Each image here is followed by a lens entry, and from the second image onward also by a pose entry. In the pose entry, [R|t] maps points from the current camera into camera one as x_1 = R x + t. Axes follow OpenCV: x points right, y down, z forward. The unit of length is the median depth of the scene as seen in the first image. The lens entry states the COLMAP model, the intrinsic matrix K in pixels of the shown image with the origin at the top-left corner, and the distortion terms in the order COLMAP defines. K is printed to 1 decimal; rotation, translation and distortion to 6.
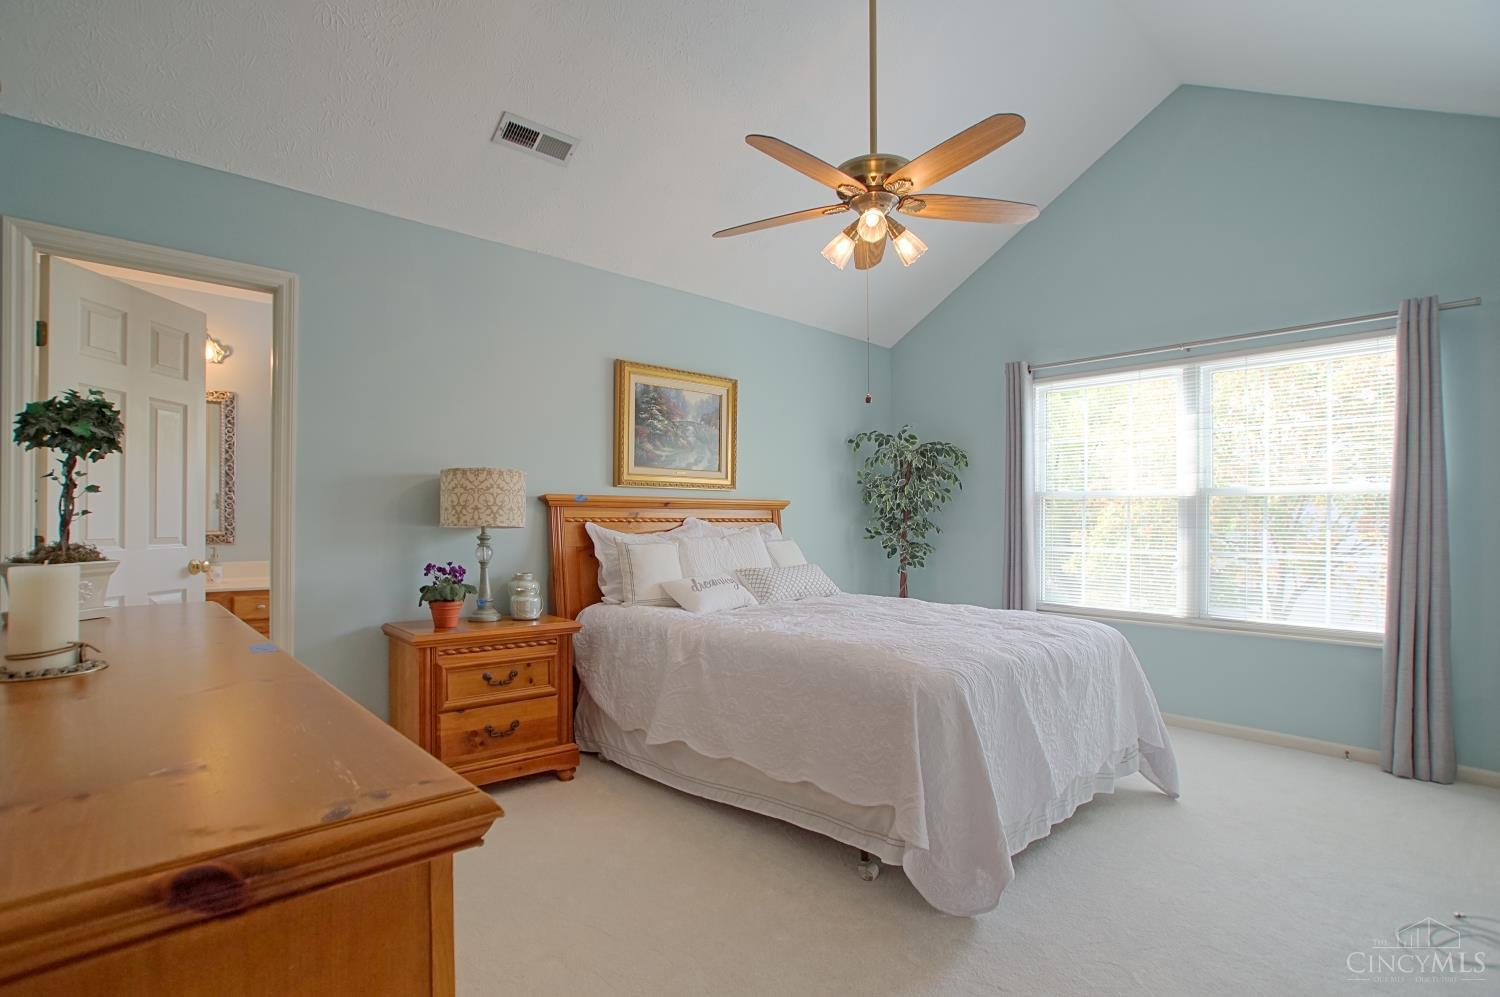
lens RADIAL K [[726.4, 0, 736.4], [0, 726.4, 491.4], [0, 0, 1]] dist [-0.039322, 0.007472]
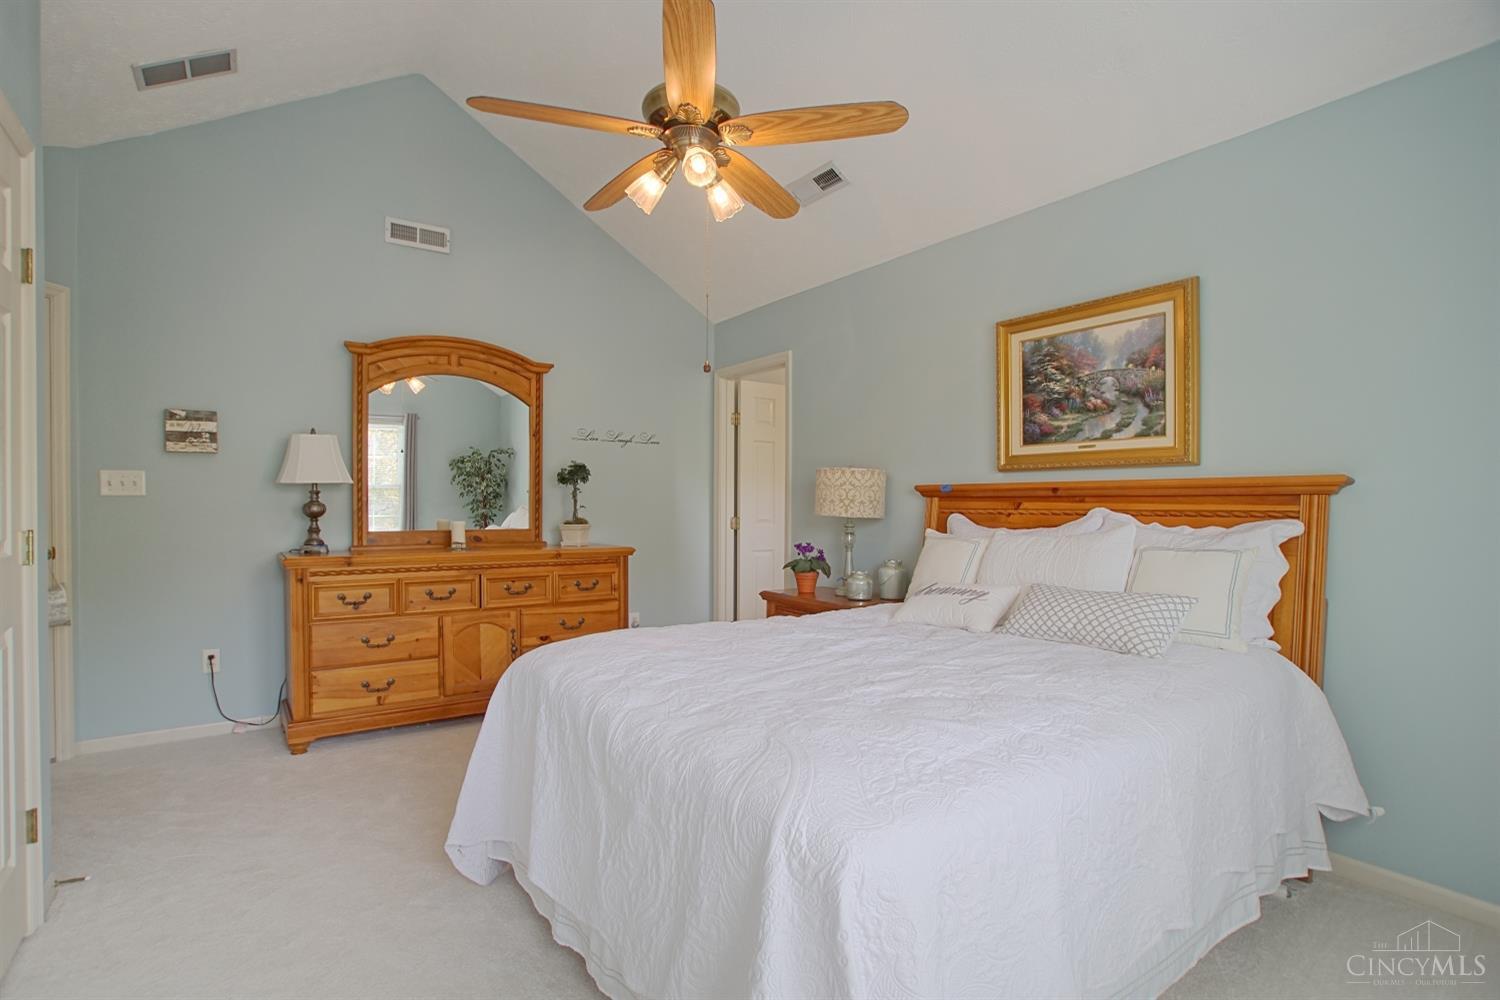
lens RADIAL K [[726.4, 0, 741.0], [0, 726.4, 507.9], [0, 0, 1]] dist [-0.039322, 0.007472]
pose [[-0.112175, -0.006782, -0.993665, 0.677365], [0.029135, 0.999524, -0.010111, 0.032742], [0.993261, -0.030084, -0.111924, 0.754617]]
